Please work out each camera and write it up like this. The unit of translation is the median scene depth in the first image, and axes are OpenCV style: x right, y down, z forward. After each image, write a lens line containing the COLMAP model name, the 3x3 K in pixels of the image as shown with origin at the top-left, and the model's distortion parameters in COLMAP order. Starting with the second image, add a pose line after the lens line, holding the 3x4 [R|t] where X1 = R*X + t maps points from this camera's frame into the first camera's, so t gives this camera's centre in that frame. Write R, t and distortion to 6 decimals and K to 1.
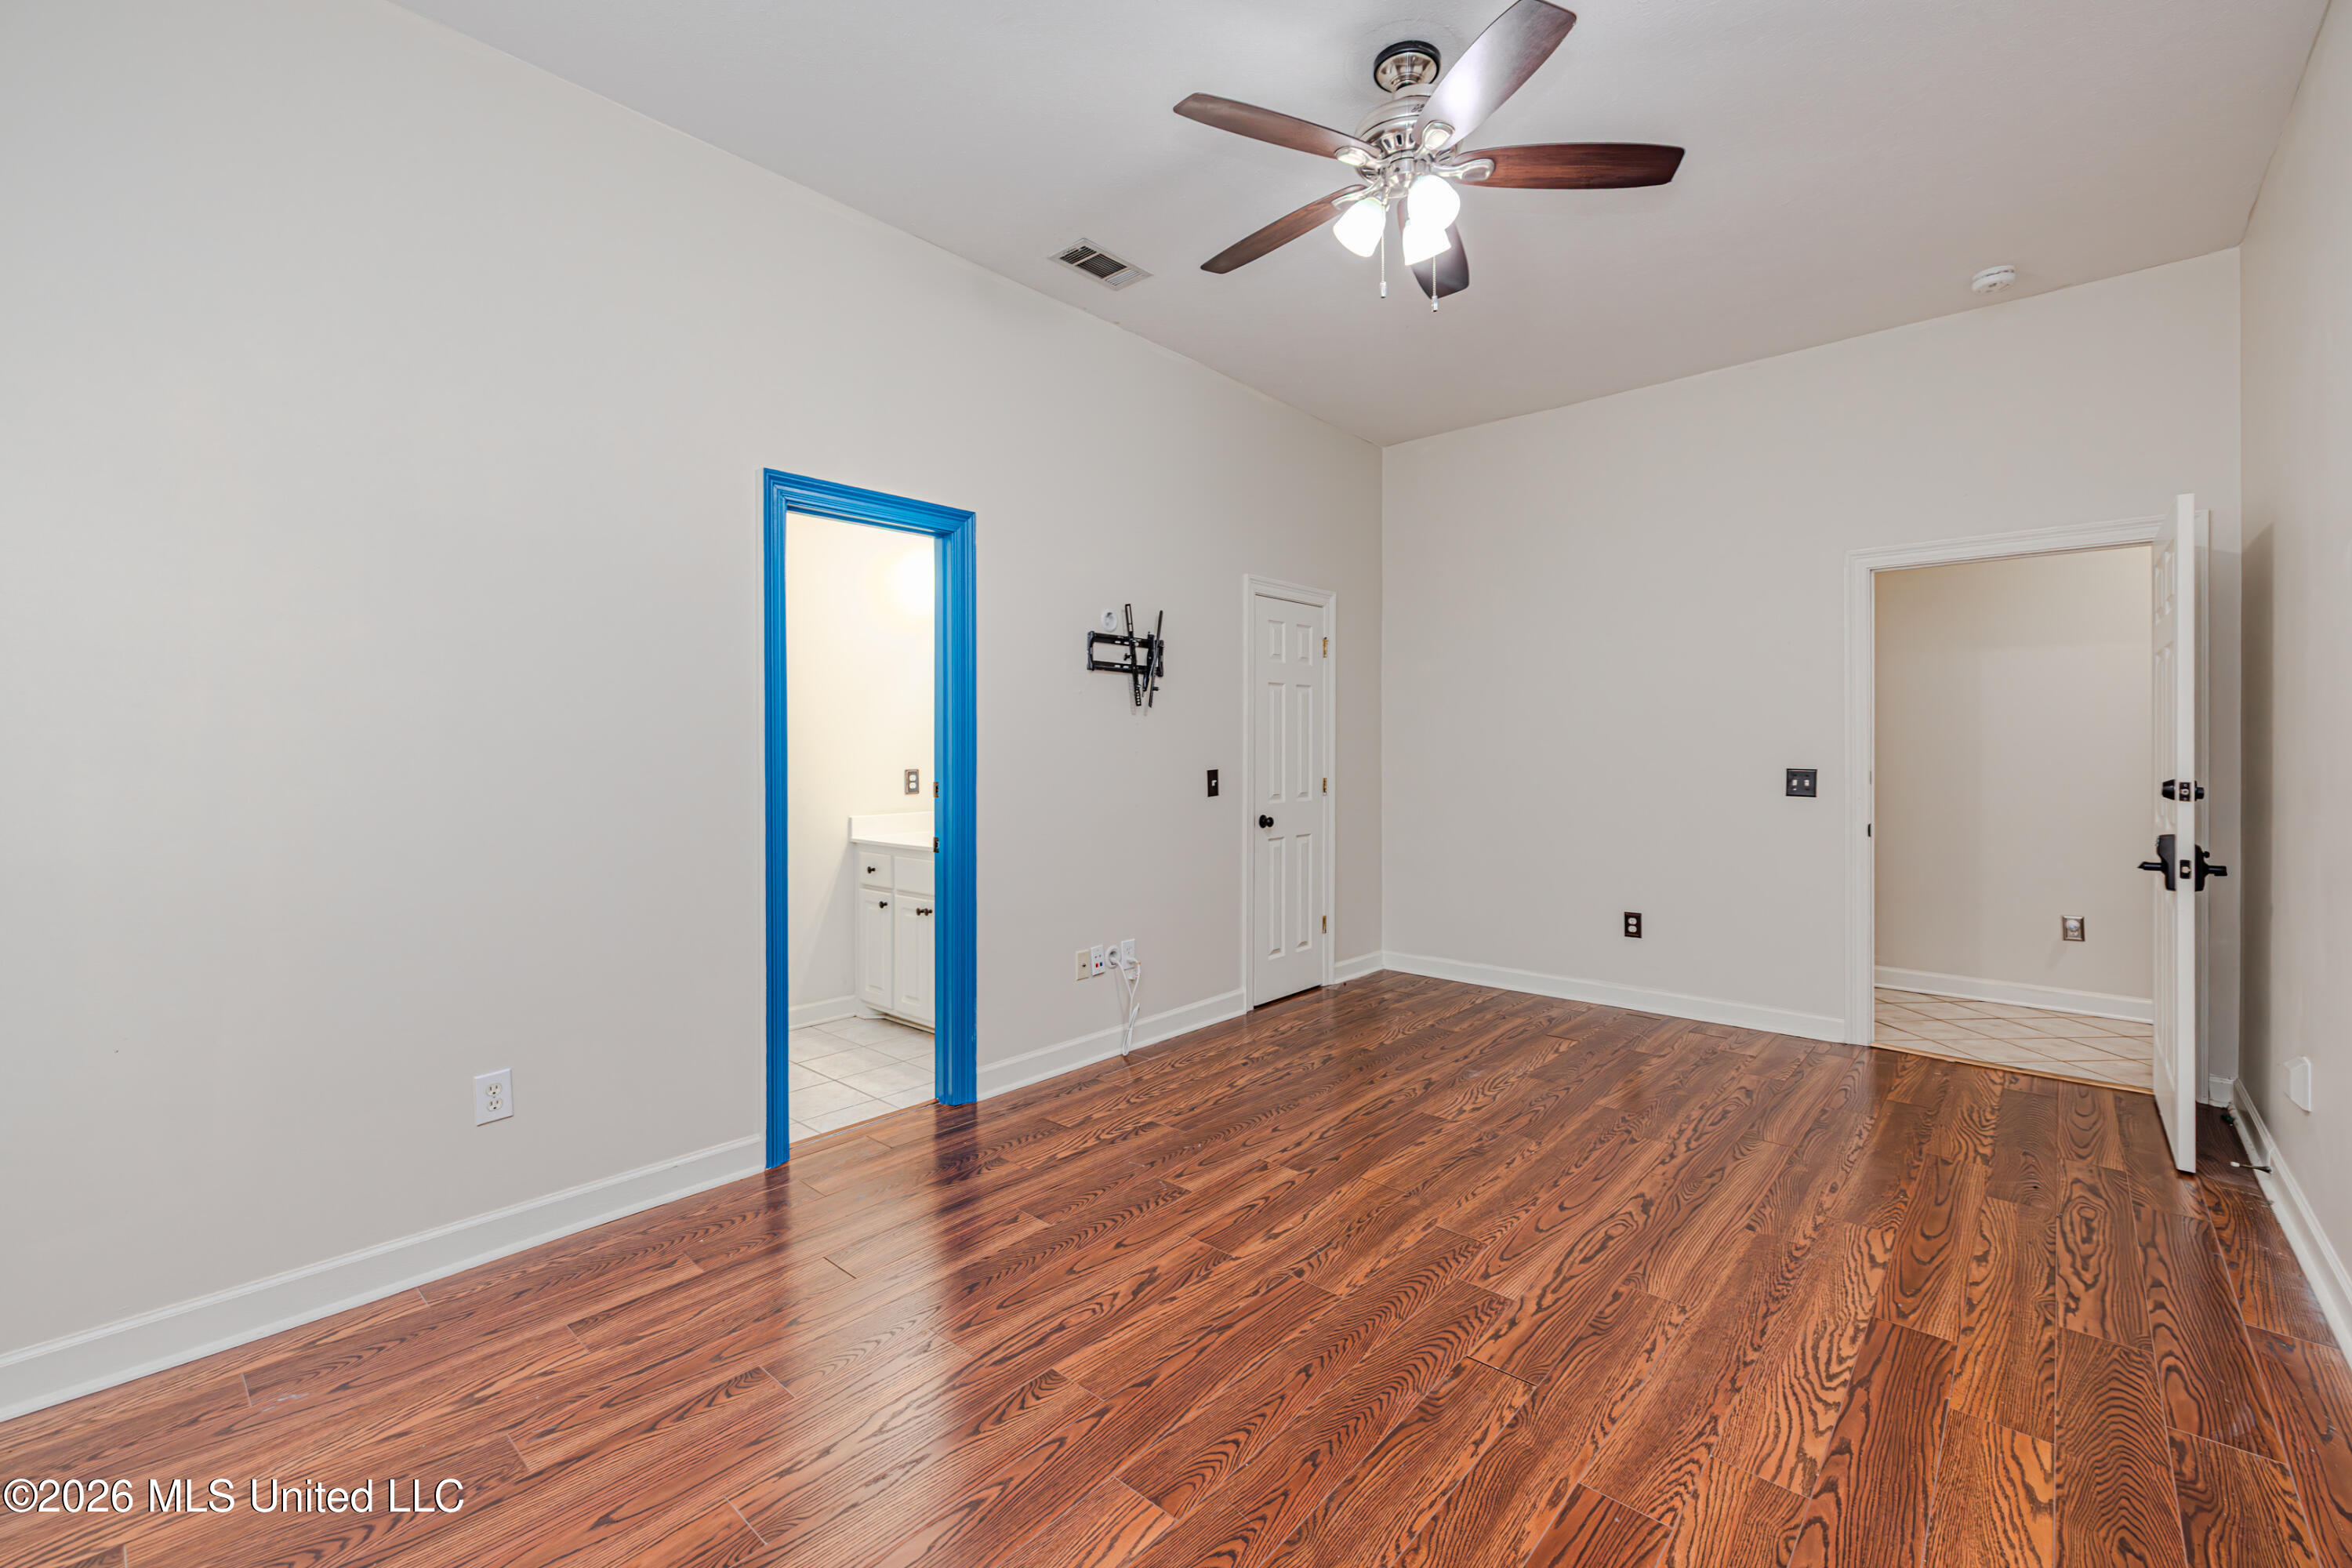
lens RADIAL K [[992.6, 0, 1163.6], [0, 992.6, 750.4], [0, 0, 1]] dist [-0.002953, -0.000555]
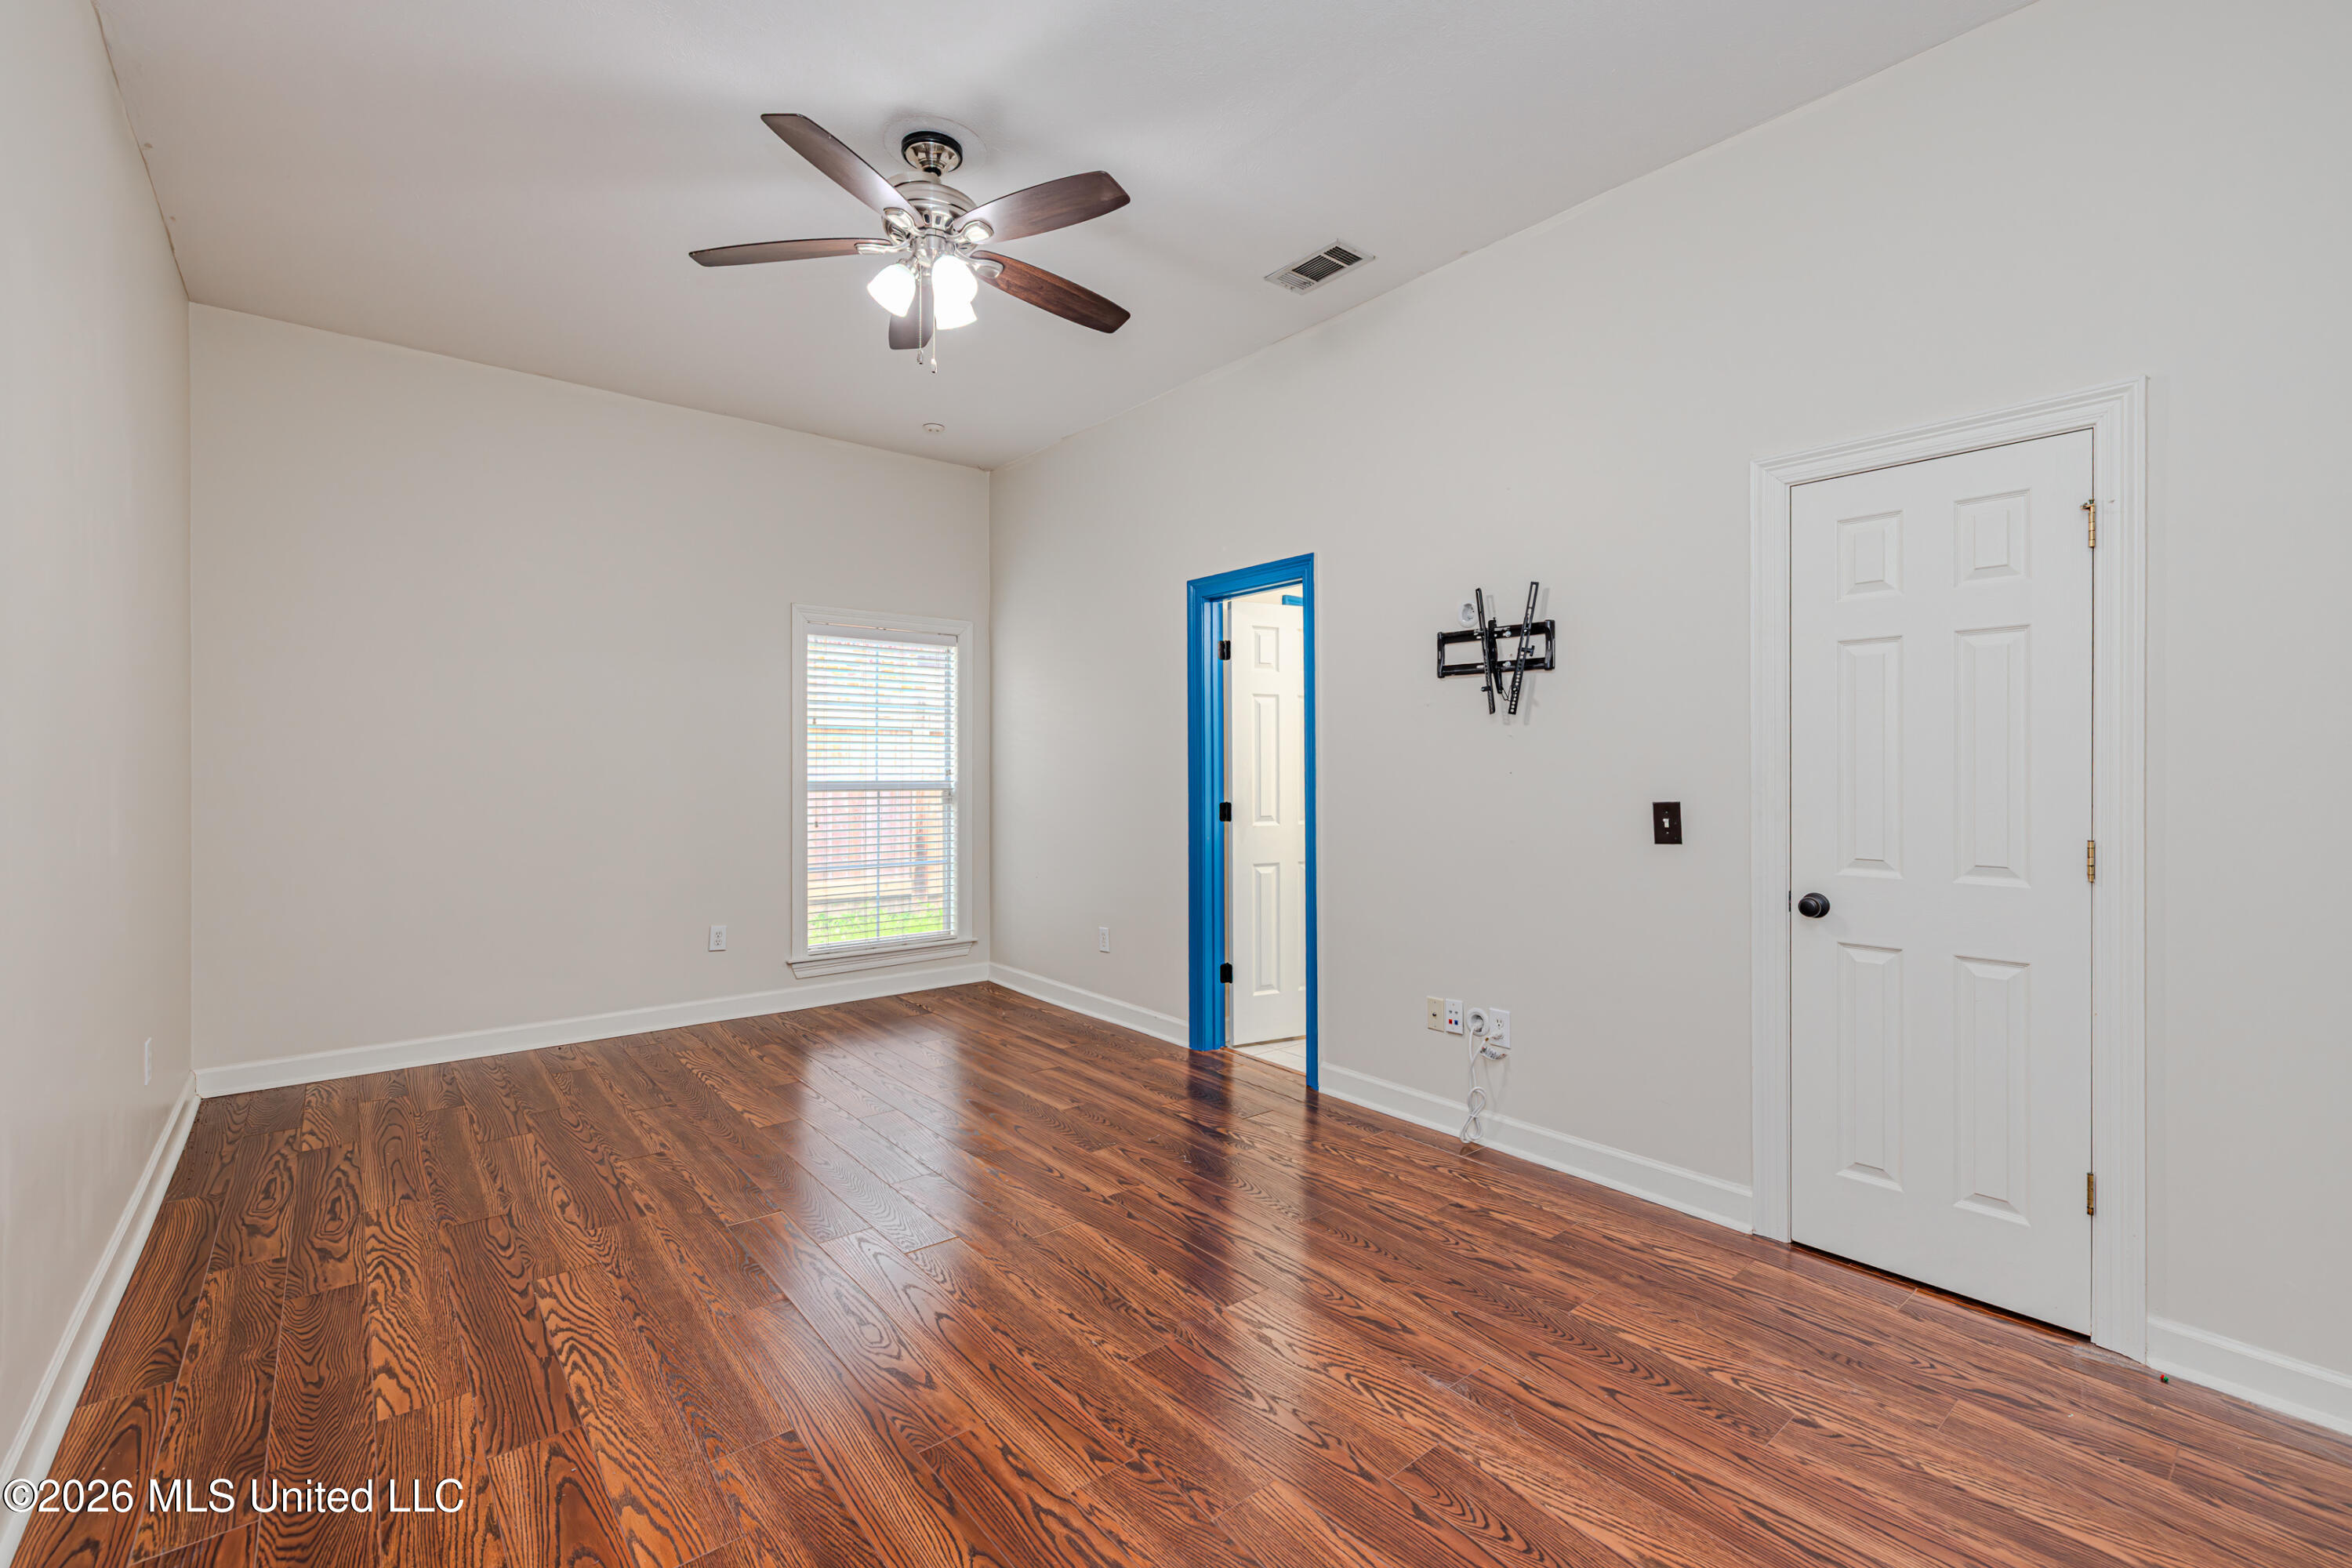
lens RADIAL K [[992.6, 0, 1176.9], [0, 992.6, 772.8], [0, 0, 1]] dist [-0.002953, -0.000555]
pose [[-0.136477, 0.005749, -0.990627, 1.184944], [-0.003044, 0.999976, 0.006223, -0.003325], [0.990639, 0.003864, -0.136456, 1.290427]]
